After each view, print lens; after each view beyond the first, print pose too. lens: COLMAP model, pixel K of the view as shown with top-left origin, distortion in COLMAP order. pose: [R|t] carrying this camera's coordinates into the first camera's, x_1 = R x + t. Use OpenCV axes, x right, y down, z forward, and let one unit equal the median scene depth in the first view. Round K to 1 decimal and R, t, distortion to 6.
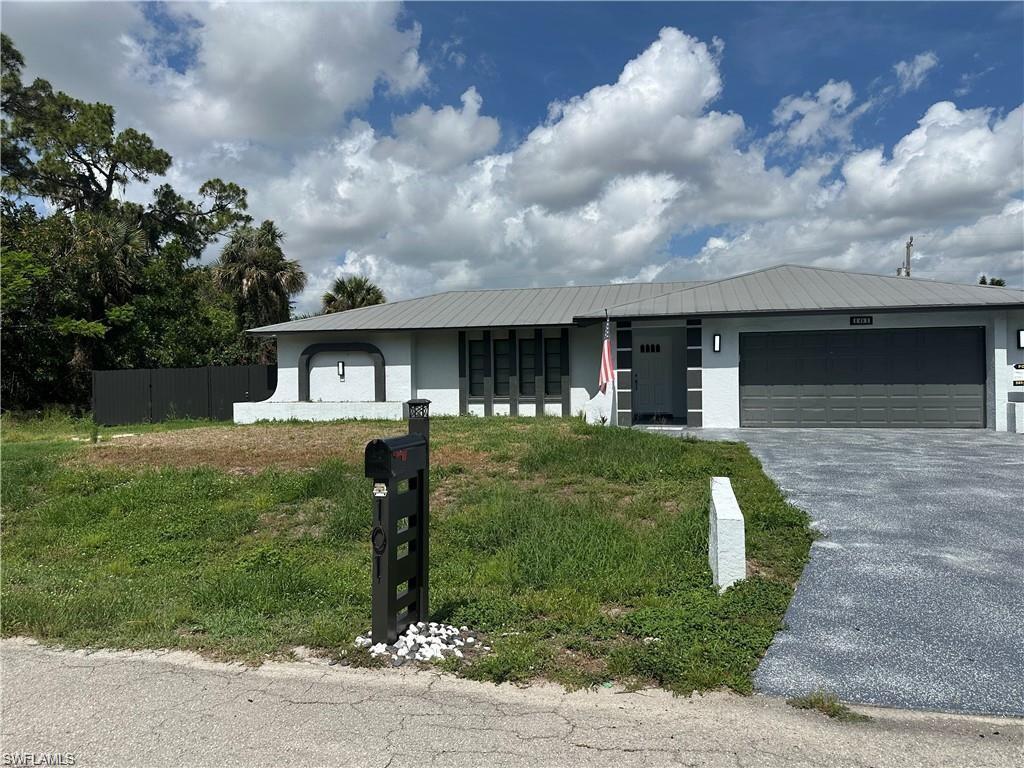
lens RADIAL K [[717.2, 0, 514.5], [0, 717.2, 384.3], [0, 0, 1]] dist [0.116483, -0.180709]
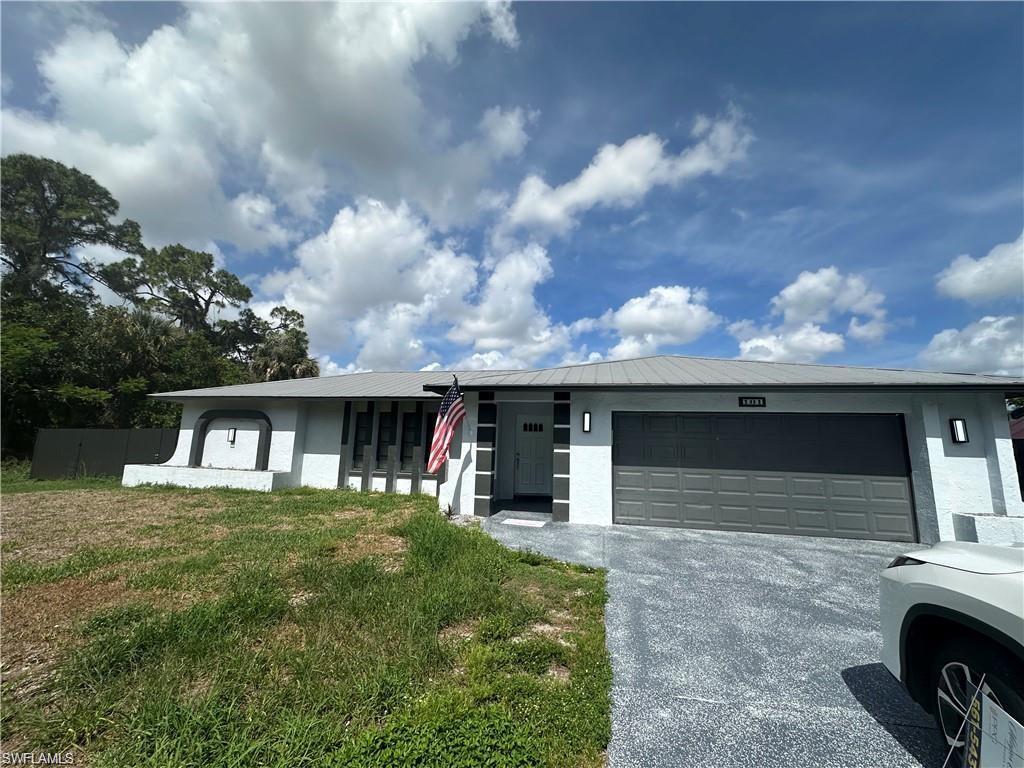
lens RADIAL K [[412.3, 0, 512.6], [0, 412.3, 382.5], [0, 0, 1]] dist [-0.003099, 0.000267]
pose [[0.999128, 0.041458, 0.004972, 0.153928], [-0.040077, 0.985571, -0.164449, -0.015518], [-0.011718, 0.164106, 0.986373, 0.417728]]
